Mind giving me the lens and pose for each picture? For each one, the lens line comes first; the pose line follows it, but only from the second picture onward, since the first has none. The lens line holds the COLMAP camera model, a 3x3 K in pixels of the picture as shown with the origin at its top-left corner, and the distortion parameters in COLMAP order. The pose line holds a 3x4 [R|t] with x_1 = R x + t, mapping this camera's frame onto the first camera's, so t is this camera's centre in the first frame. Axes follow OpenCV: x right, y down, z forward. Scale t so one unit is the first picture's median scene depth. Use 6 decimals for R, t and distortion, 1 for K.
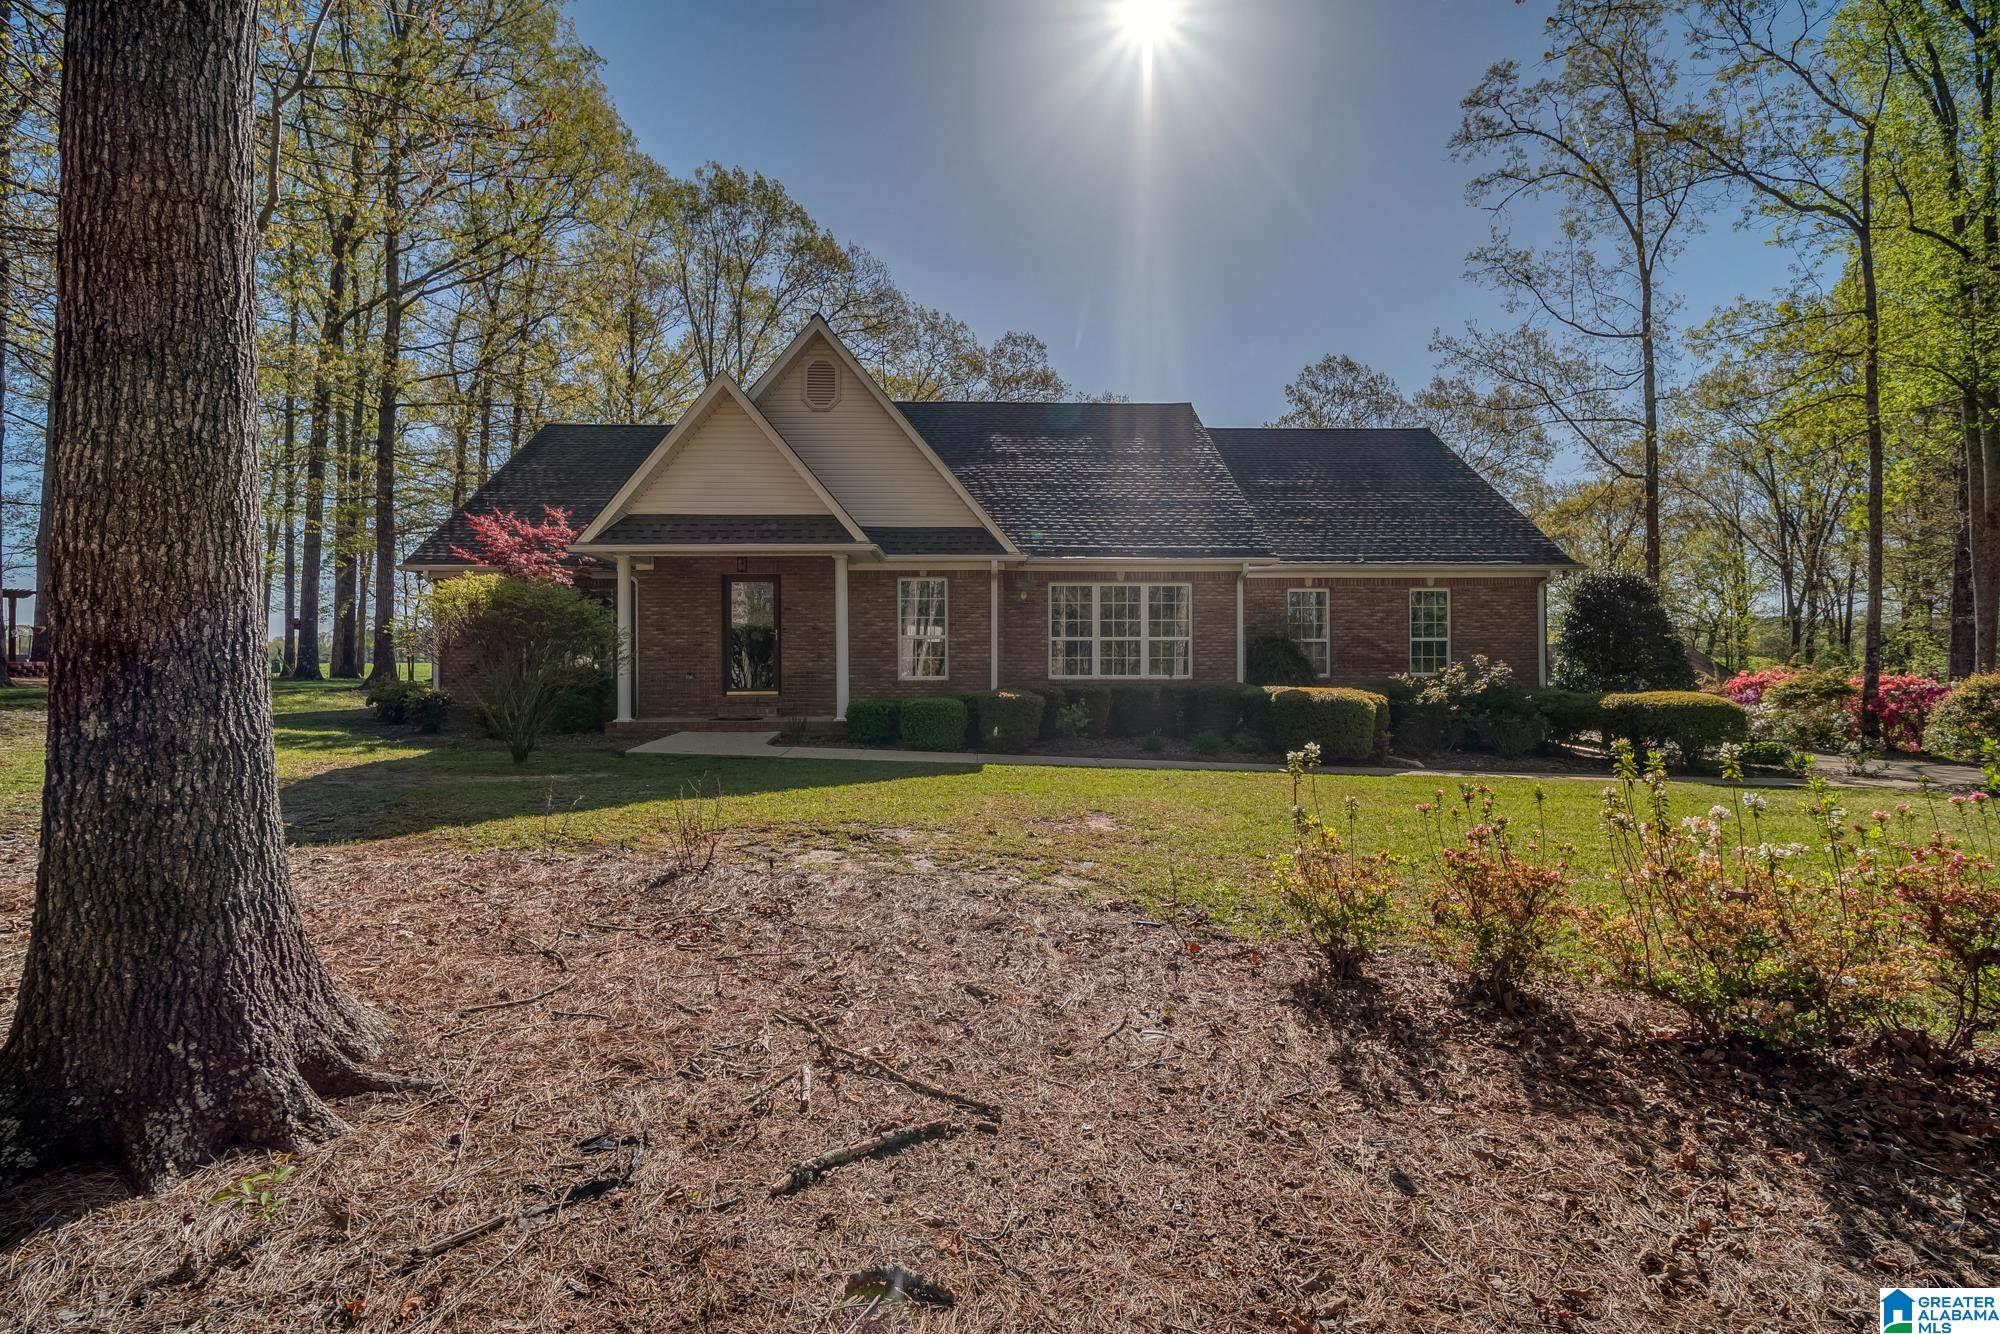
lens RADIAL K [[886.7, 0, 1001.8], [0, 886.7, 663.2], [0, 0, 1]] dist [-0.017492, 0.000579]
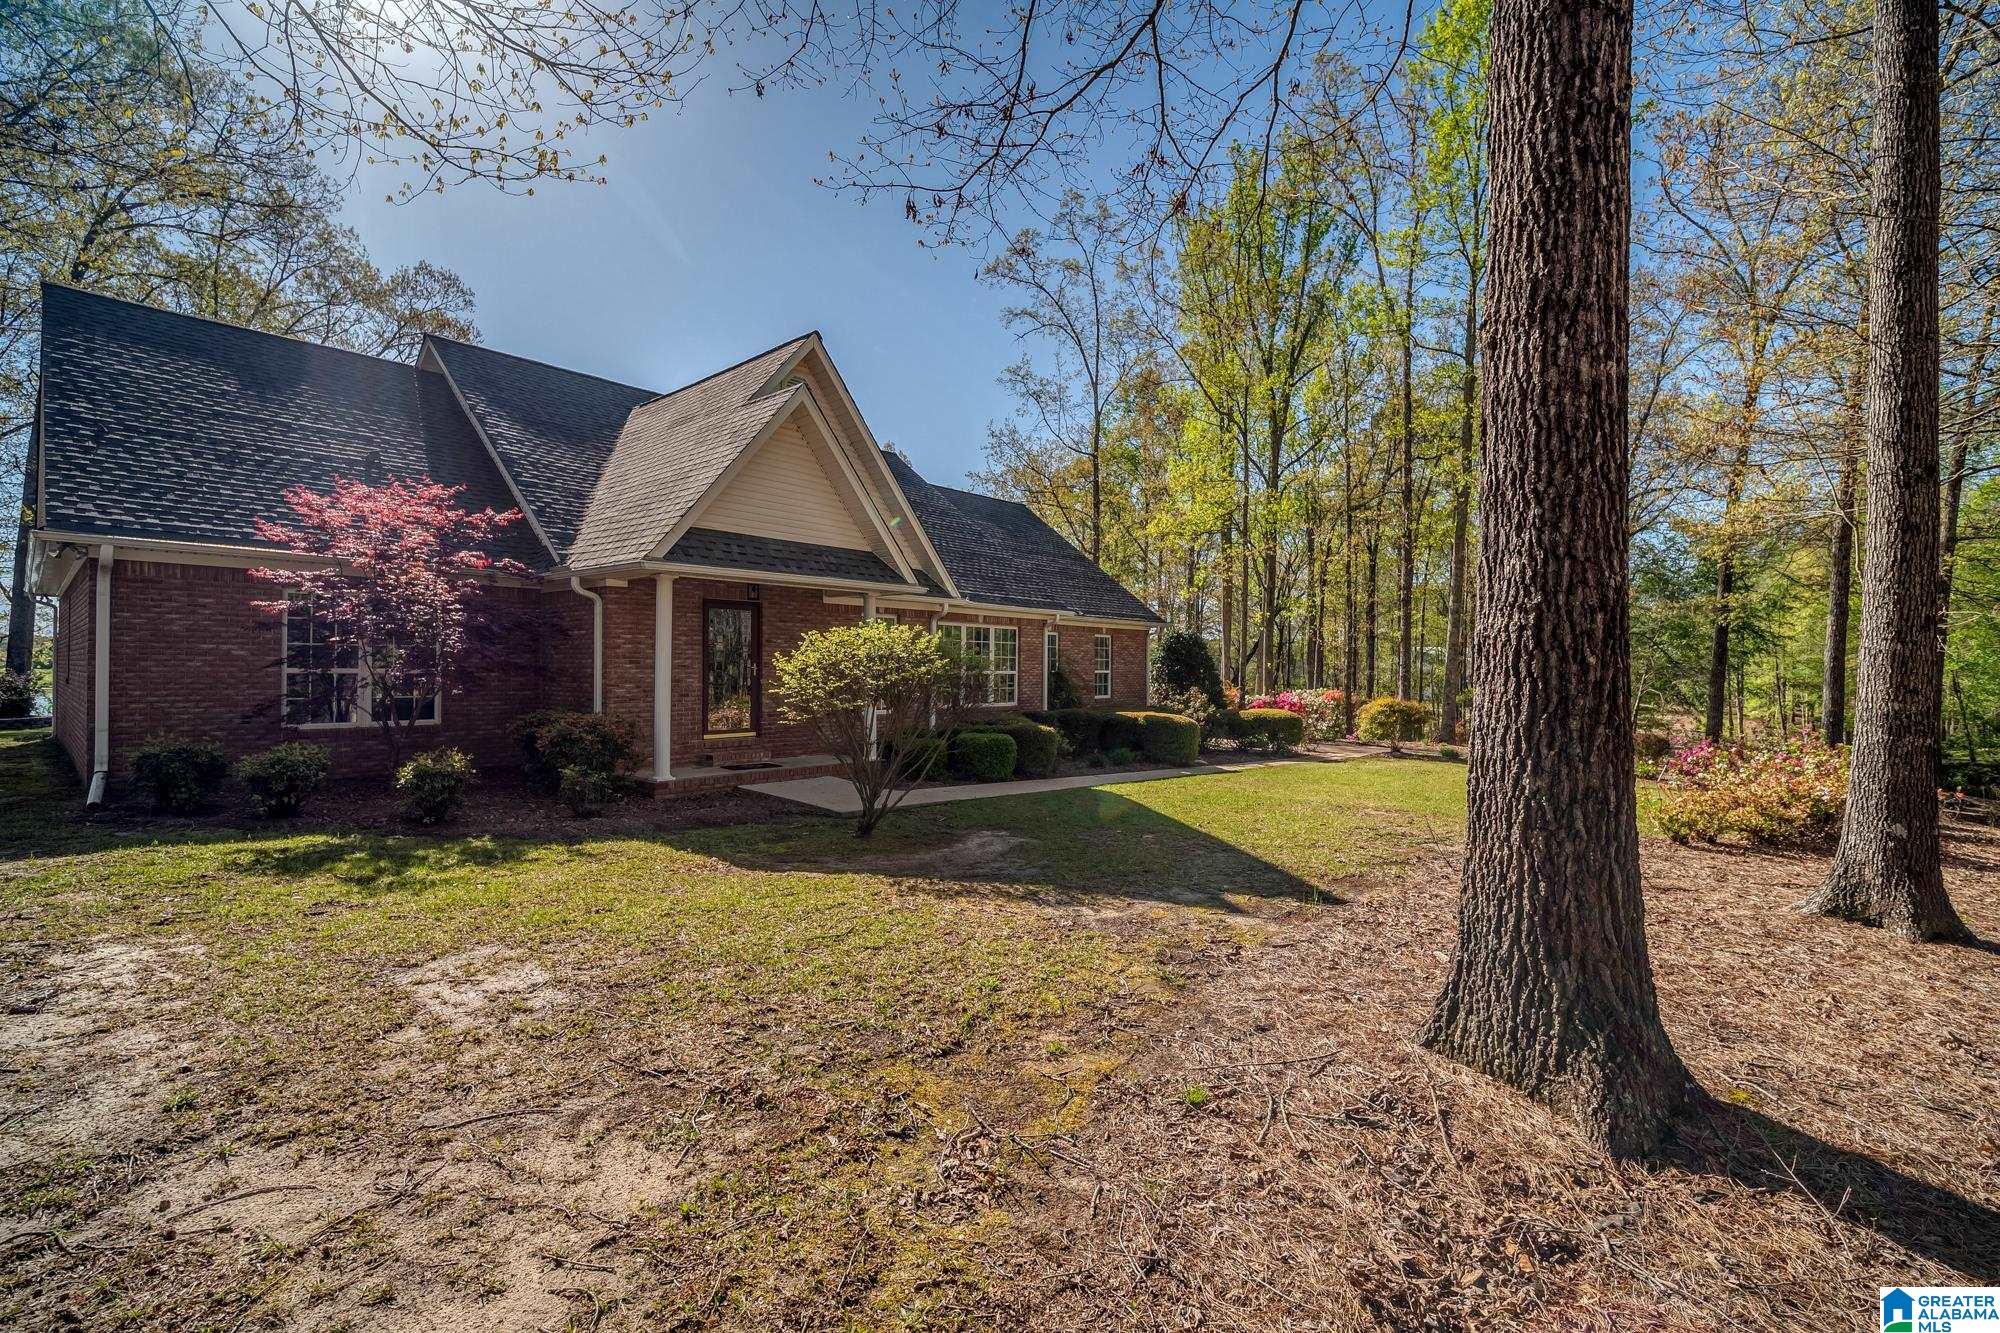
lens RADIAL K [[886.7, 0, 1002.6], [0, 886.7, 671.8], [0, 0, 1]] dist [-0.017492, 0.000579]
pose [[0.662503, 0.001439, 0.749058, -0.716314], [-0.012197, 0.999886, 0.008866, -0.039084], [-0.748960, -0.015010, 0.662445, 0.203272]]
